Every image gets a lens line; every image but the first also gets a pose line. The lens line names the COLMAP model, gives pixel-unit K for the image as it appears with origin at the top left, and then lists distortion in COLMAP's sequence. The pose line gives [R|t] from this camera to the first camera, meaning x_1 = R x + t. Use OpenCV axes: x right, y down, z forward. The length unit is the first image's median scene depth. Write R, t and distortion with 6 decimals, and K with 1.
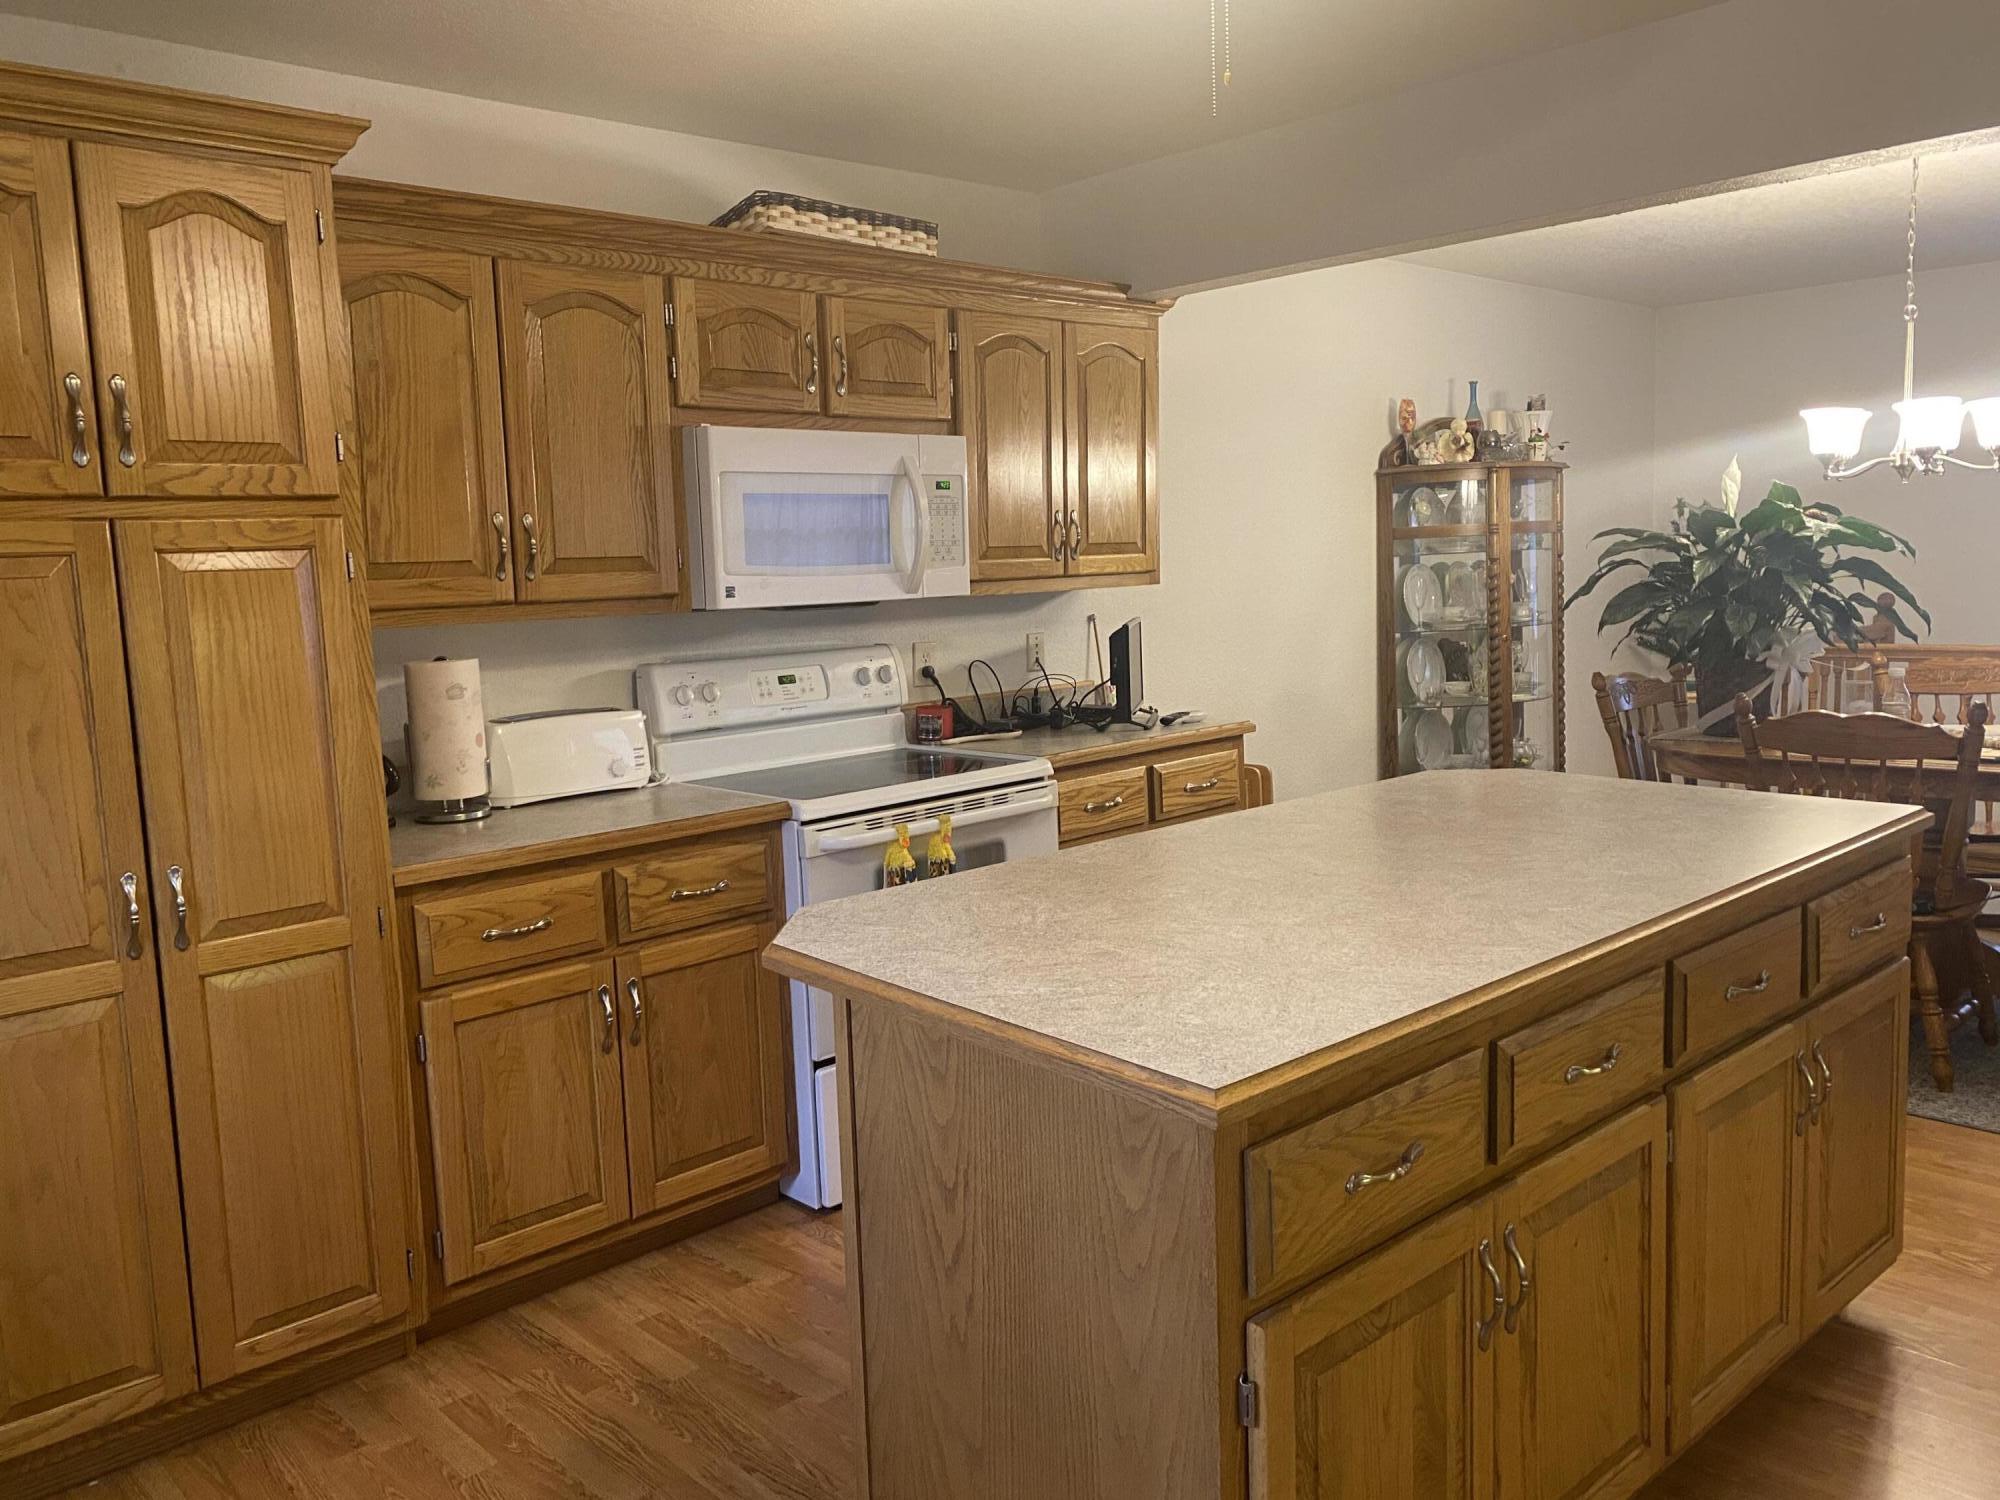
lens RADIAL K [[1446.8, 0, 1030.5], [0, 1446.8, 721.9], [0, 0, 1]] dist [0.130846, -0.291474]
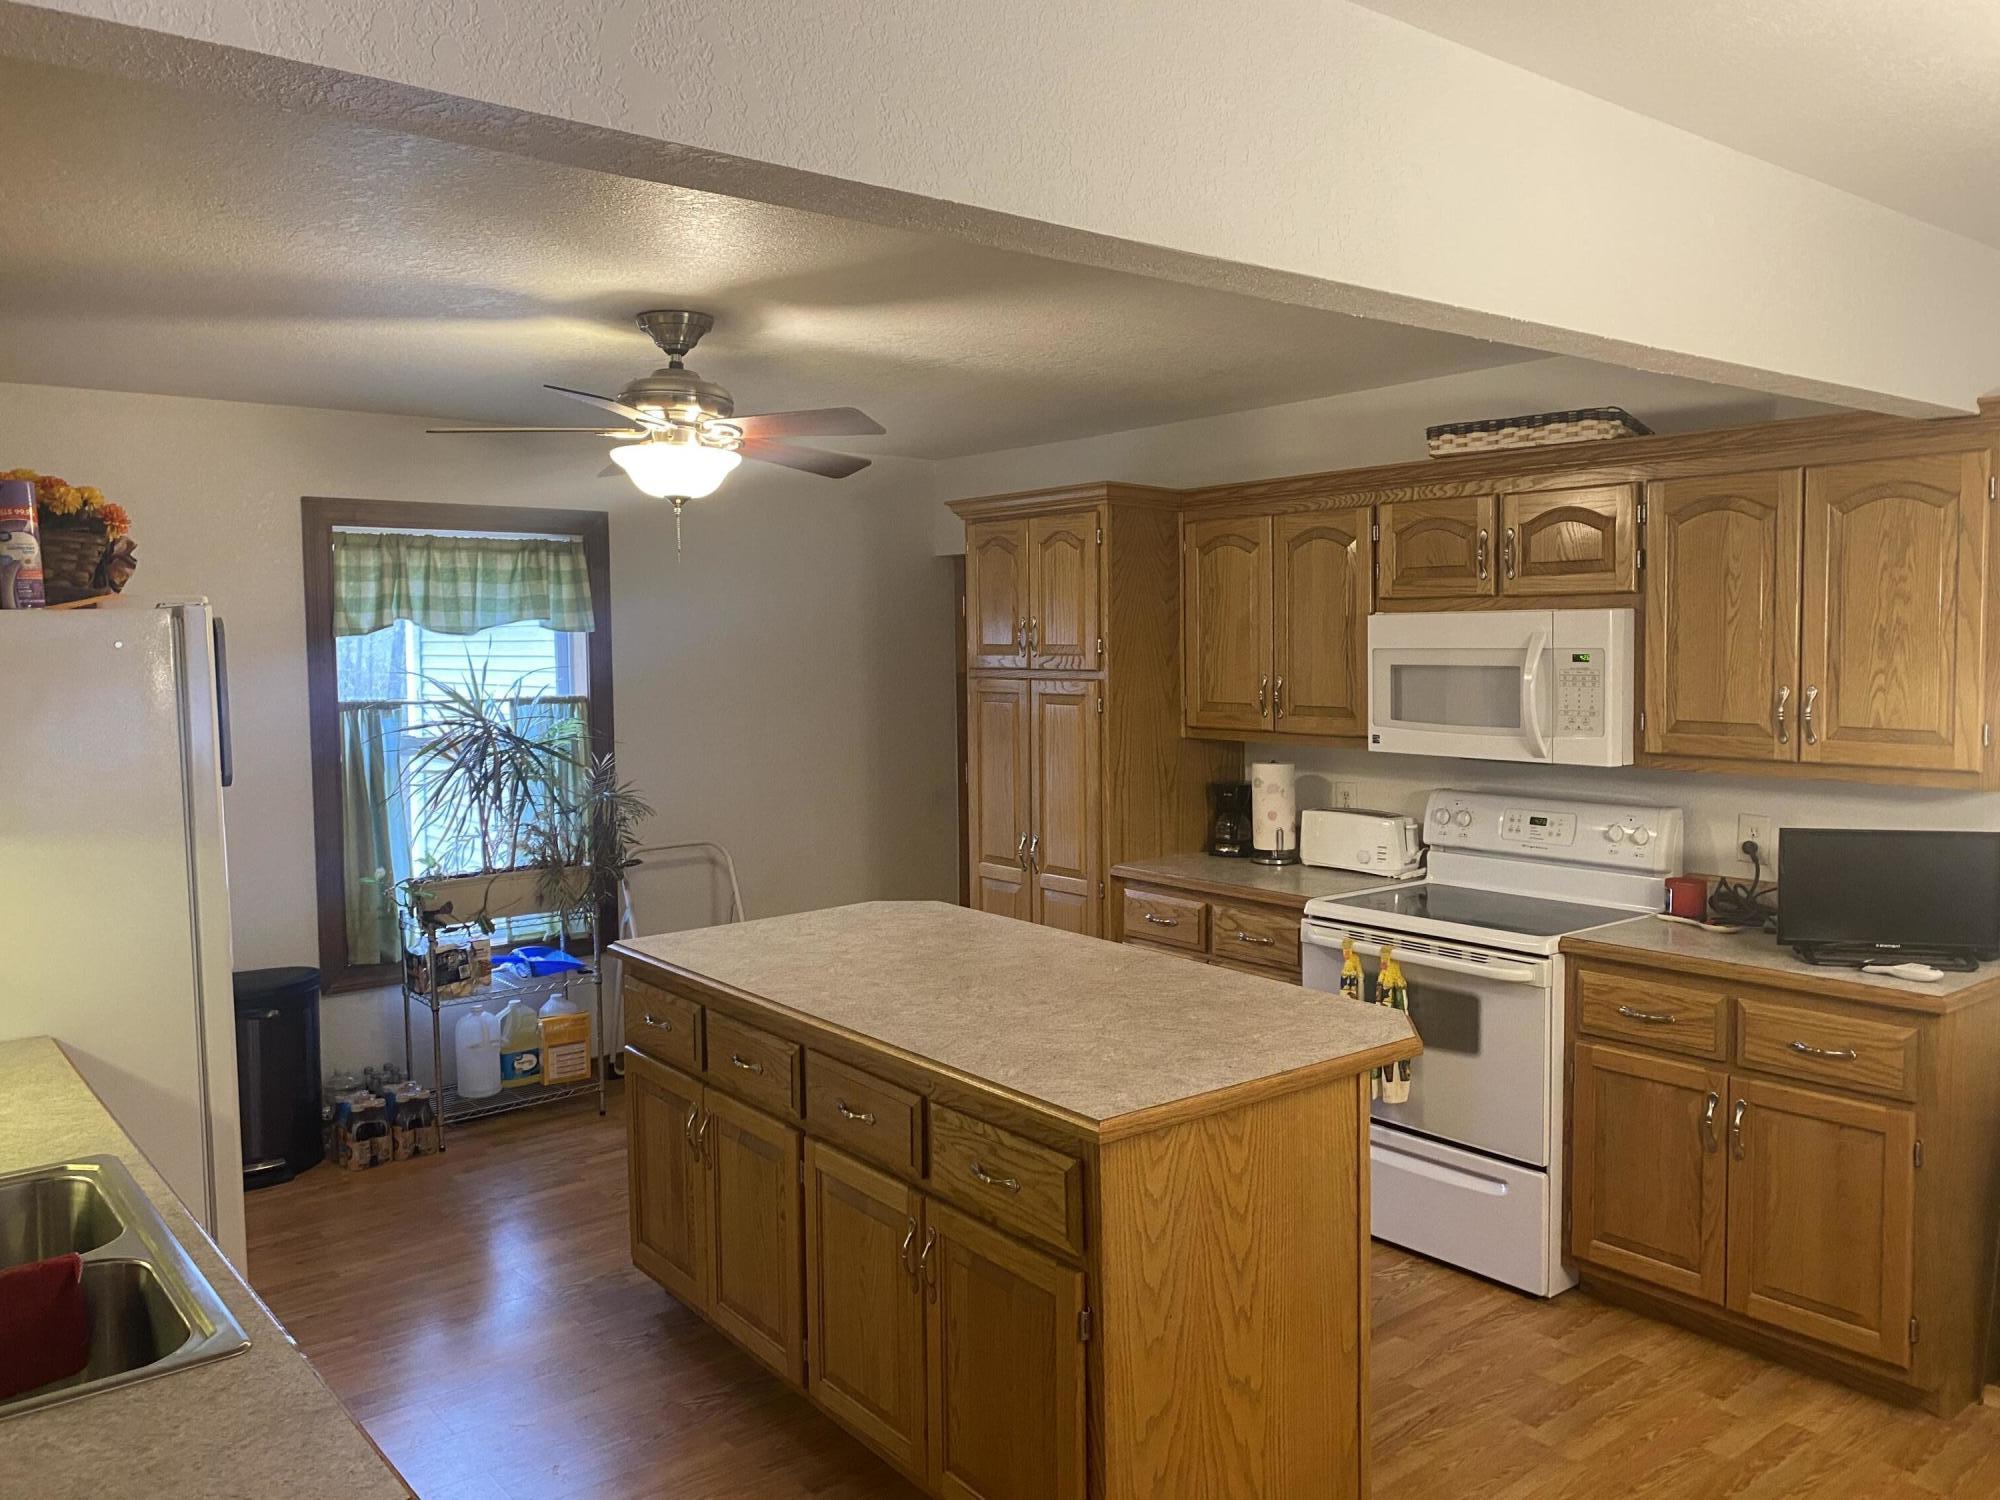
lens RADIAL K [[1480.4, 0, 1019.7], [0, 1480.4, 735.8], [0, 0, 1]] dist [0.018296, -0.013058]
pose [[-0.054255, 0.103394, -0.993160, 1.081893], [-0.106826, 0.988315, 0.108726, -0.193517], [0.992796, 0.111995, -0.042576, 0.704288]]
